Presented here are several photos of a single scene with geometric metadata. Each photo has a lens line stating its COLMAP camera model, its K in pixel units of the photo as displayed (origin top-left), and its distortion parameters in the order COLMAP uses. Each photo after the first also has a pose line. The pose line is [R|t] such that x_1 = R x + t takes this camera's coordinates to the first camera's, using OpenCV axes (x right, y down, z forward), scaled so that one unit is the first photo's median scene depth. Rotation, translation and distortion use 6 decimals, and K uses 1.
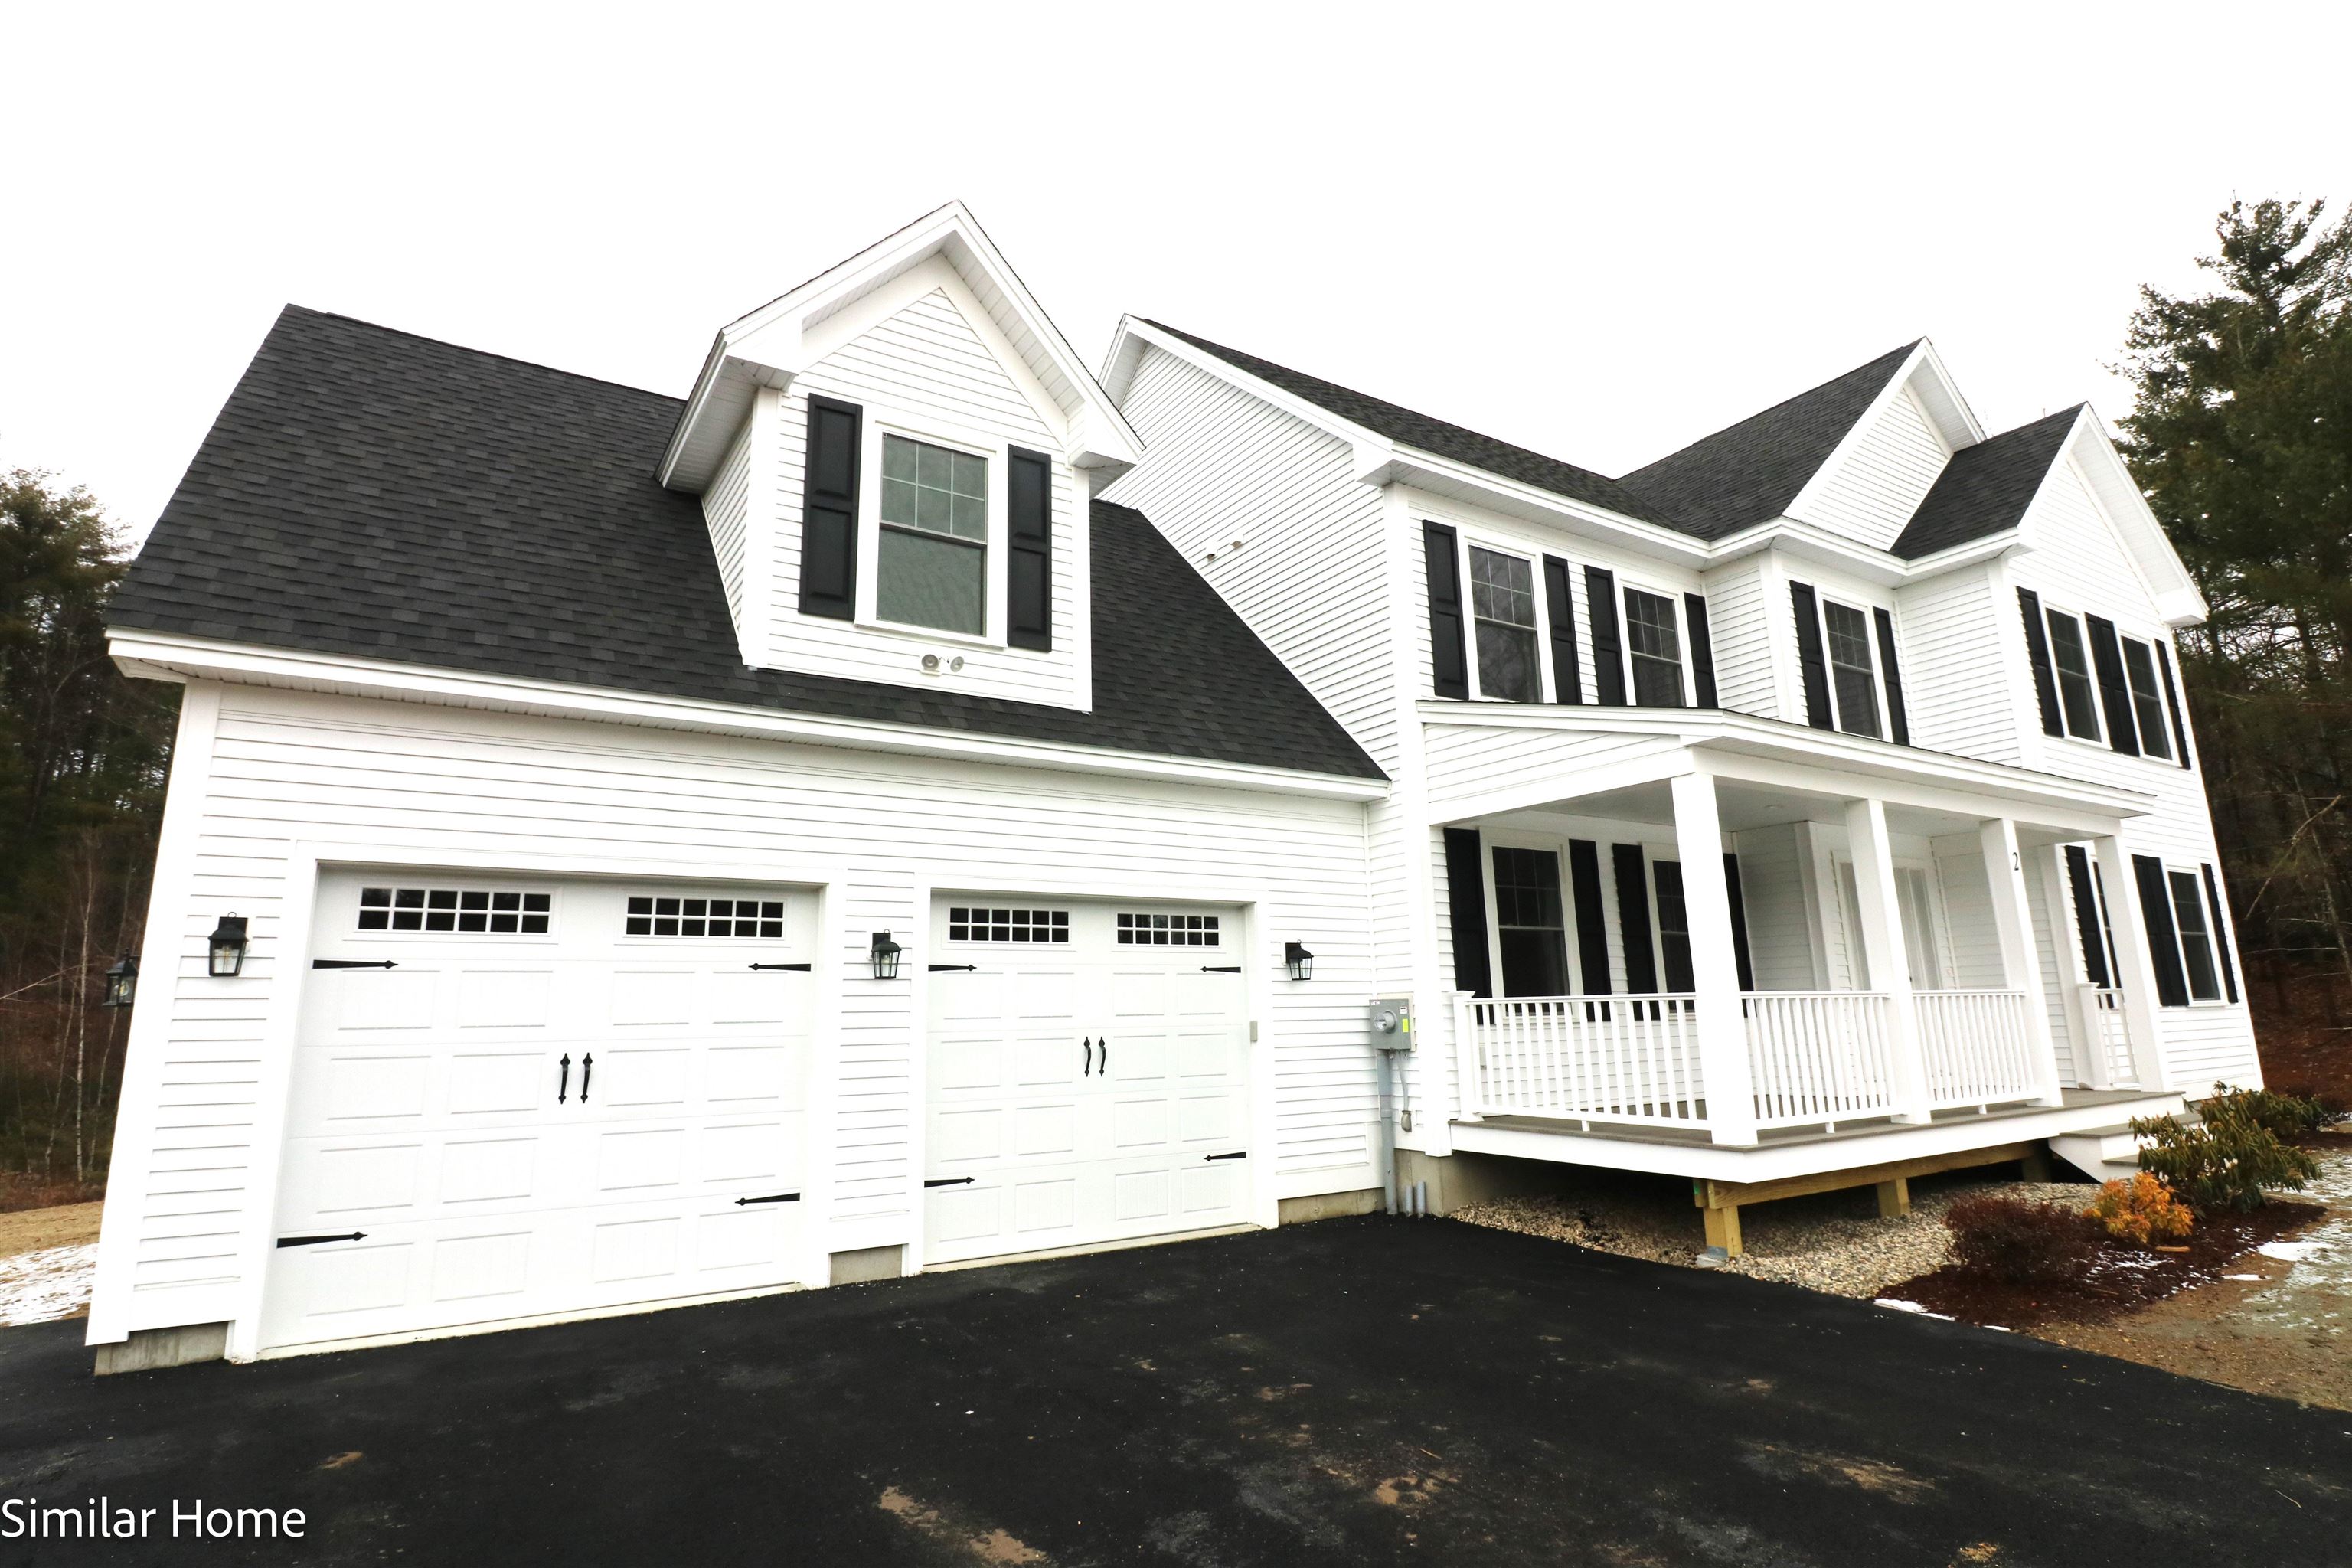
lens RADIAL K [[1190.5, 0, 1178.1], [0, 1190.5, 756.2], [0, 0, 1]] dist [0.015955, -0.016123]
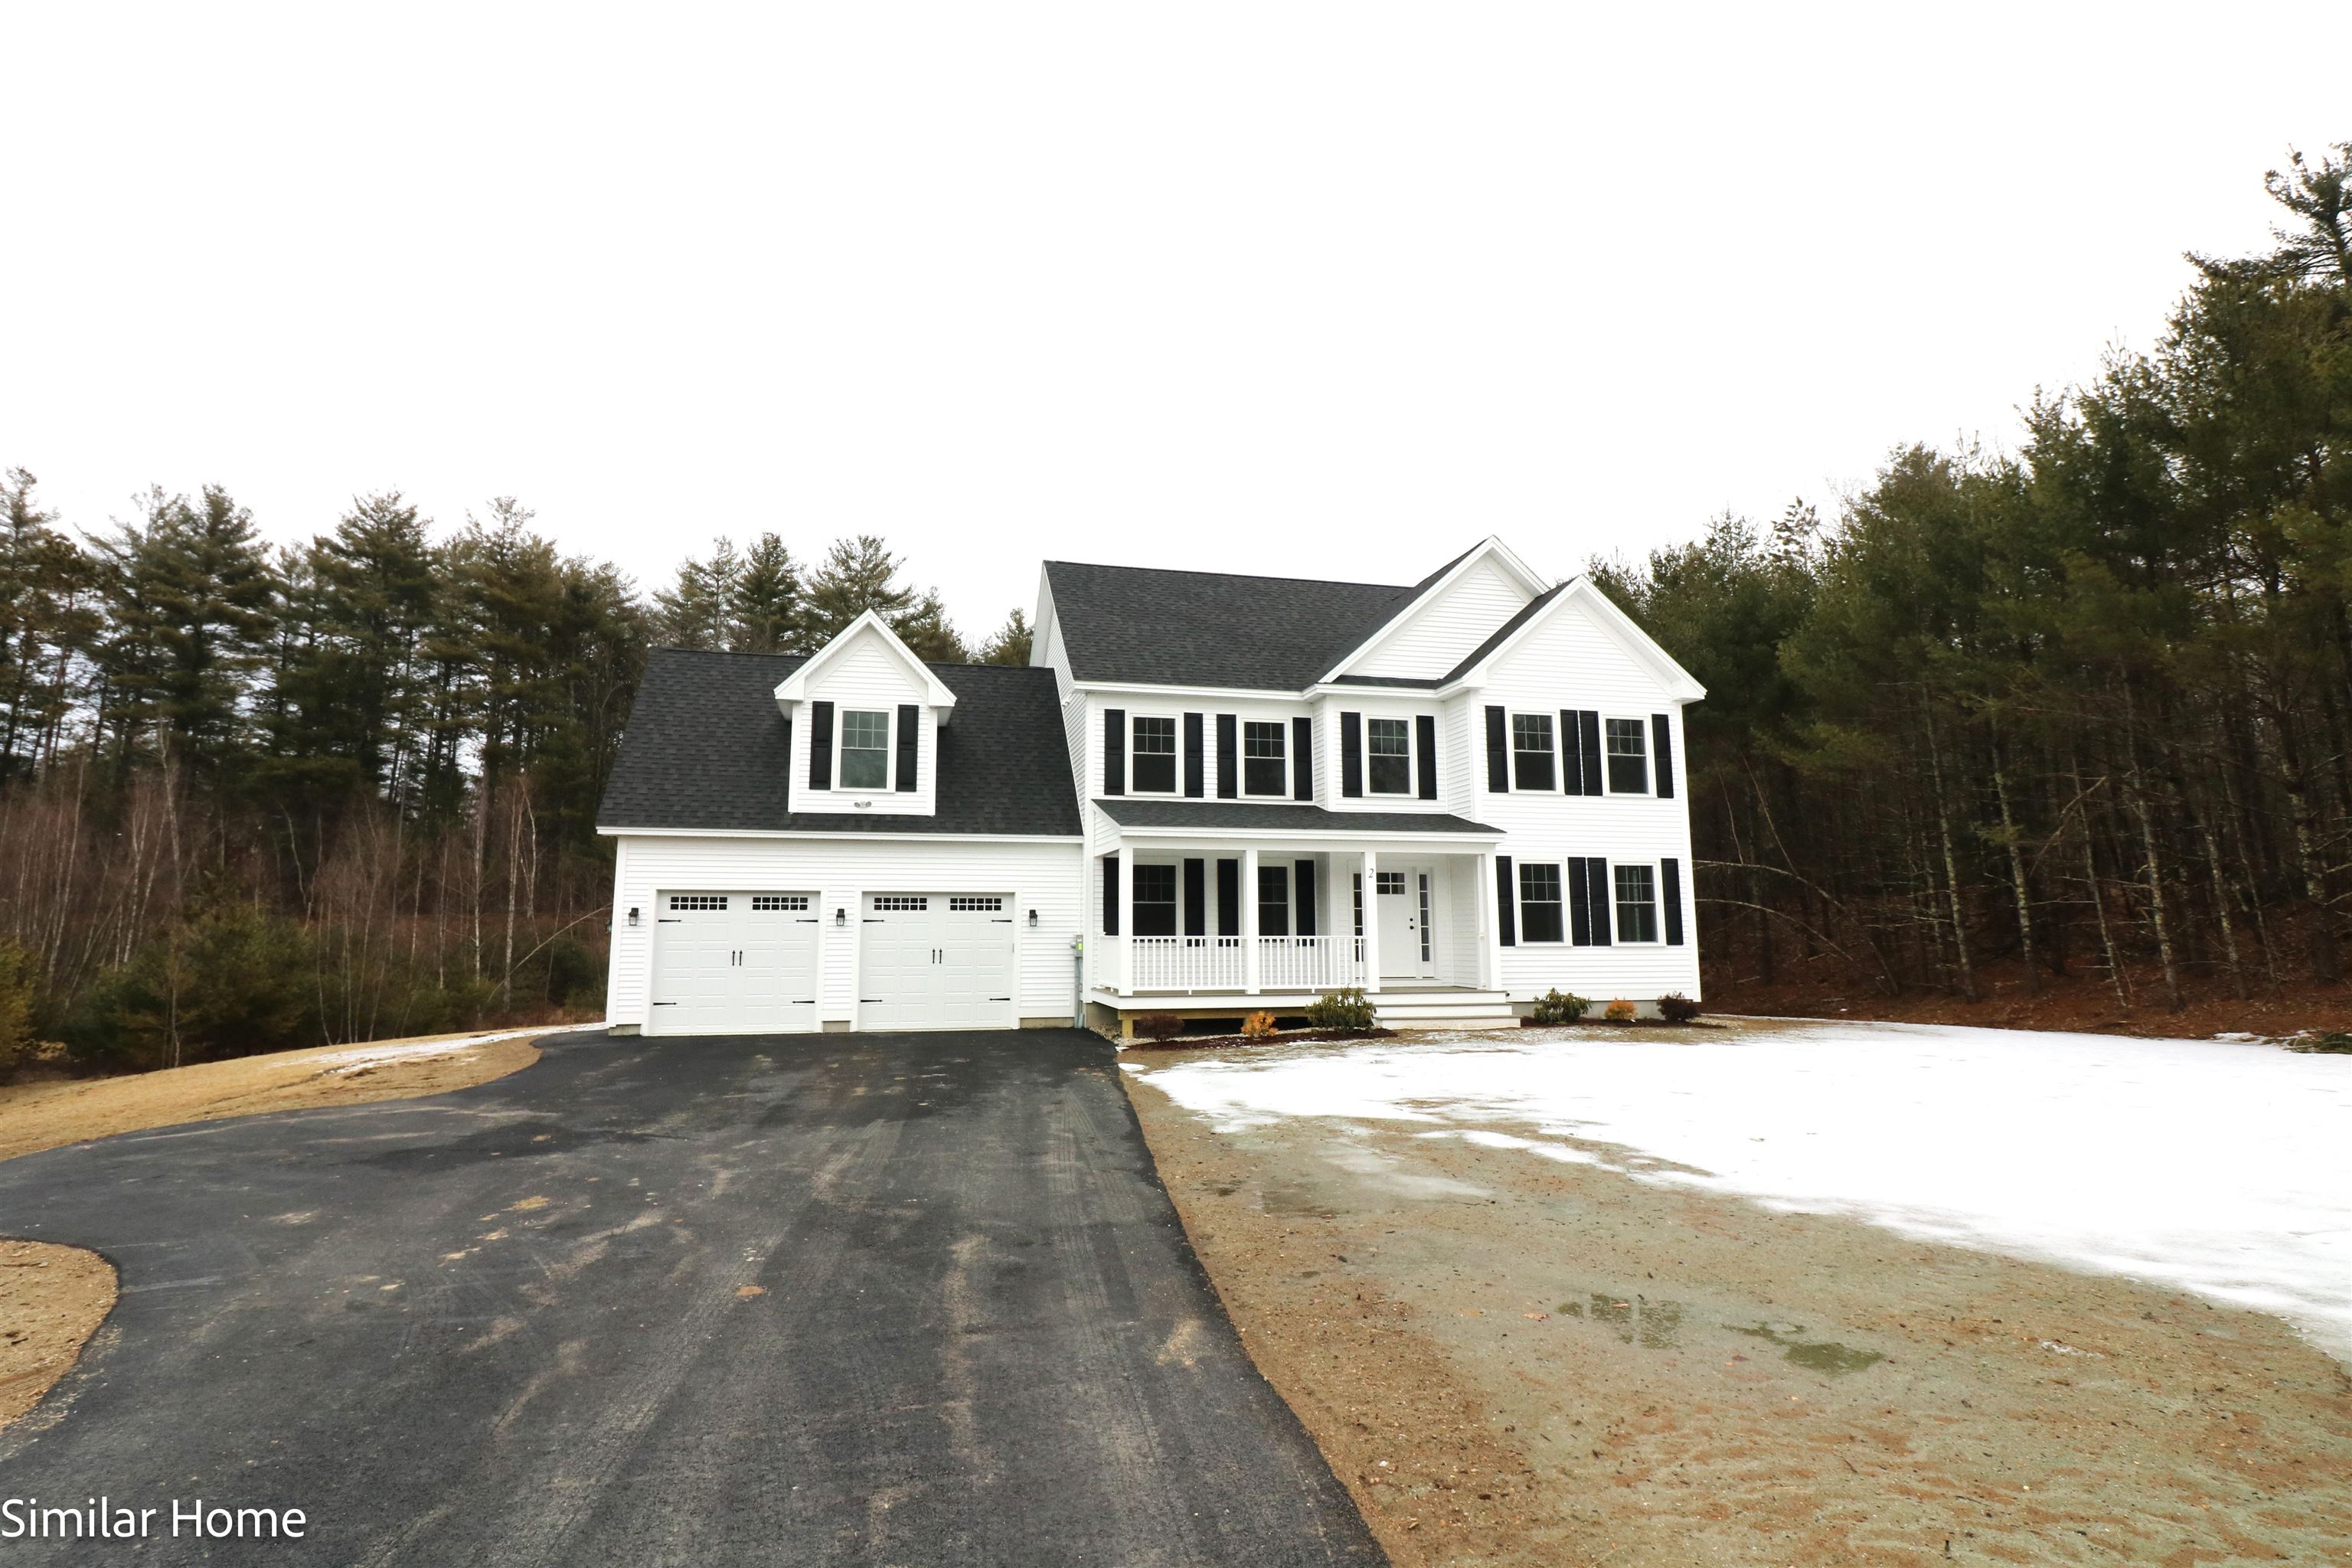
lens RADIAL K [[1190.5, 0, 1178.1], [0, 1190.5, 756.2], [0, 0, 1]] dist [0.015955, -0.016123]
pose [[0.950487, -0.028712, -0.309434, 1.189624], [0.050302, 0.996807, 0.062019, -0.292322], [0.306665, -0.074514, 0.948896, -1.170580]]
